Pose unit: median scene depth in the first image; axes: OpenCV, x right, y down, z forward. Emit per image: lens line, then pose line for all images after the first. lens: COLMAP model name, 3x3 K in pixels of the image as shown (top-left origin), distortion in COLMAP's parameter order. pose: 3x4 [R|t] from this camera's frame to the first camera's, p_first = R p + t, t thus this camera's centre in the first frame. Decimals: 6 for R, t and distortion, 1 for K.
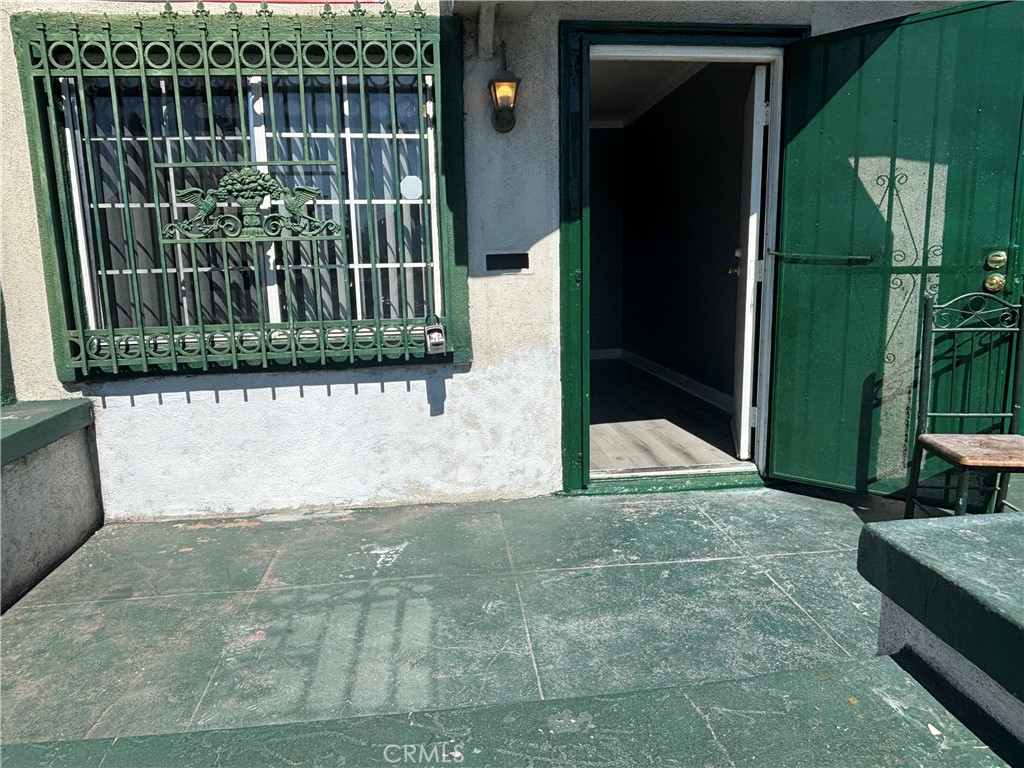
lens RADIAL K [[673.2, 0, 506.8], [0, 673.2, 390.9], [0, 0, 1]] dist [0.021486, -0.014382]
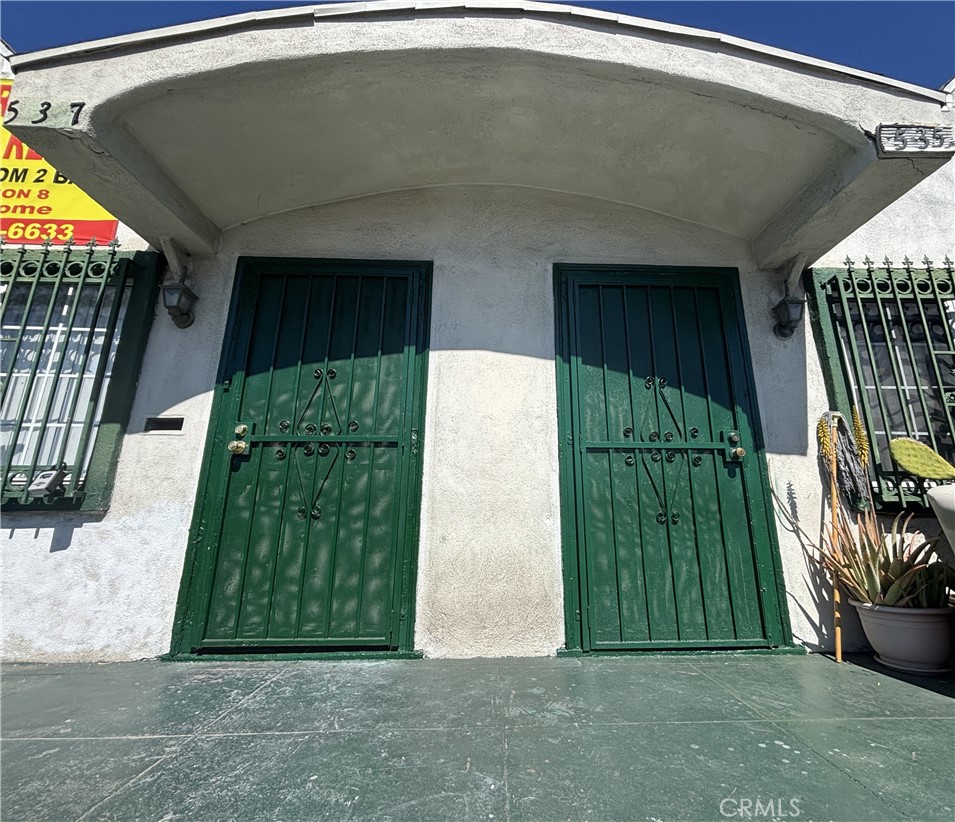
lens RADIAL K [[452.0, 0, 511.1], [0, 452.0, 405.5], [0, 0, 1]] dist [0.003661, 0.000072]
pose [[0.997329, 0.001401, -0.073029, 0.646135], [-0.032349, 0.904885, -0.424426, 0.090421], [0.065488, 0.425655, 0.902513, 0.312251]]
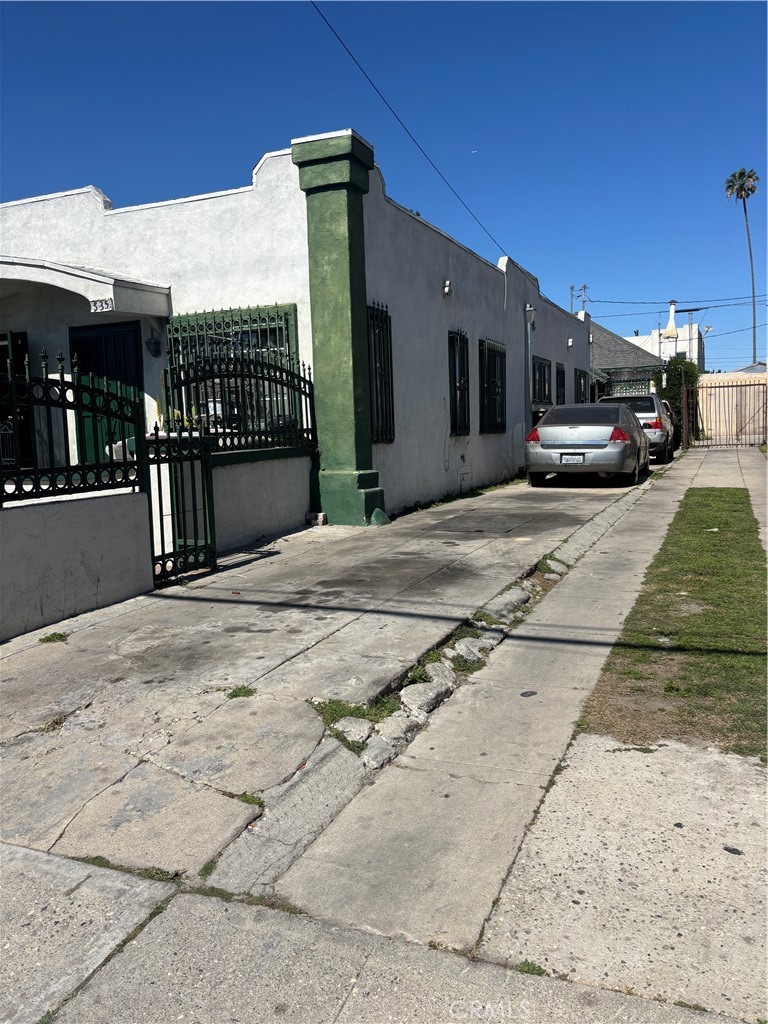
lens RADIAL K [[774.9, 0, 385.6], [0, 774.9, 506.4], [0, 0, 1]] dist [0.034009, 0.000141]
pose [[0.869064, 0.042538, -0.492867, 3.397287], [-0.071473, 0.996640, -0.040011, 0.233622], [0.489509, 0.069999, 0.869184, -1.101239]]
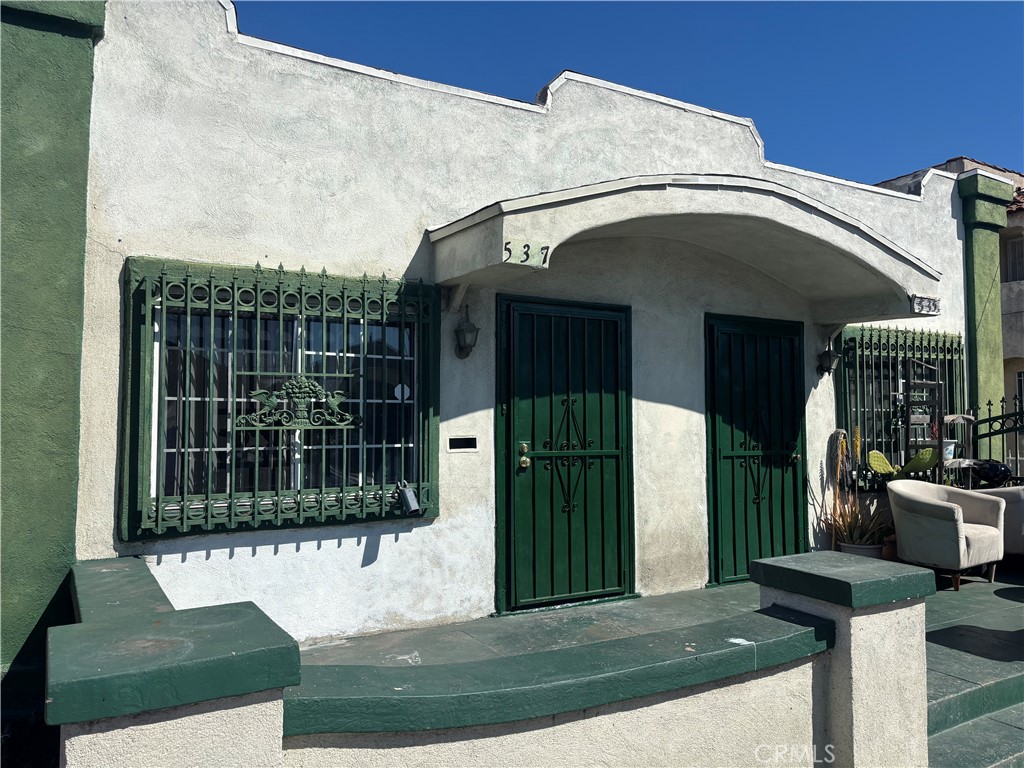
lens RADIAL K [[774.9, 0, 521.9], [0, 774.9, 386.7], [0, 0, 1]] dist [0.034009, 0.000141]
pose [[0.914871, 0.041016, 0.401658, -0.537842], [0.053386, 0.973803, -0.221040, 0.058001], [-0.400202, 0.223666, 0.888714, -0.524451]]
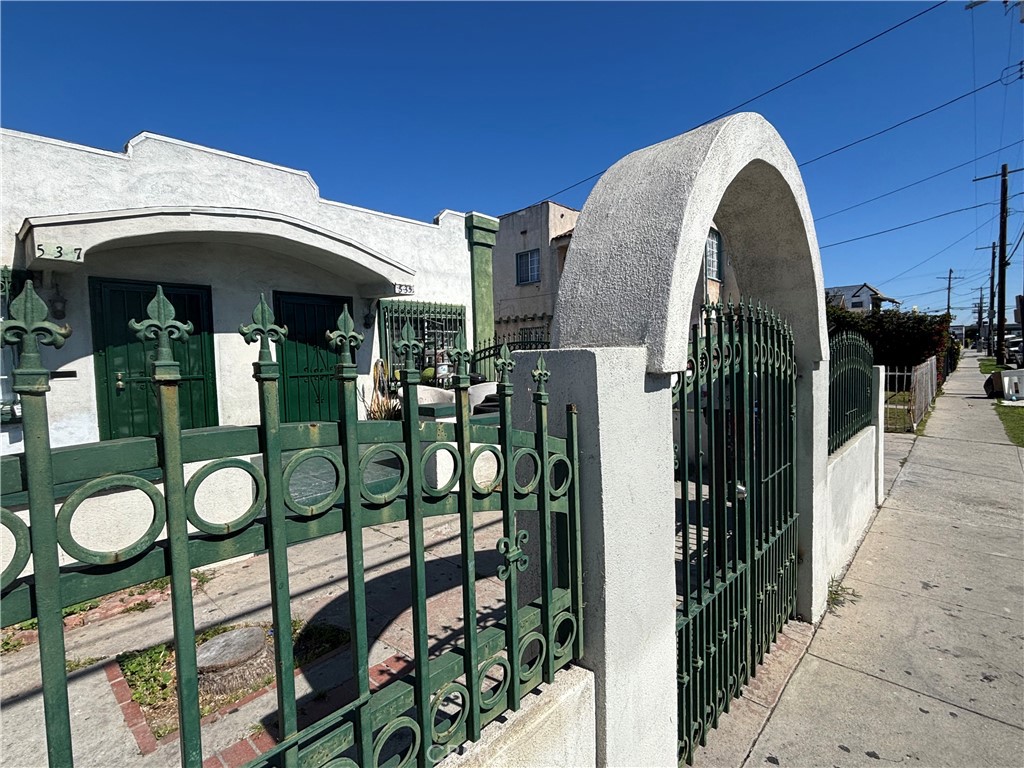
lens RADIAL K [[498.8, 0, 512.8], [0, 498.8, 382.8], [0, 0, 1]] dist [-0.004865, 0.002934]
pose [[0.755883, -0.030451, 0.653998, 0.045791], [0.127649, 0.986602, -0.101598, 0.186547], [-0.642142, 0.160278, 0.749643, -1.154478]]
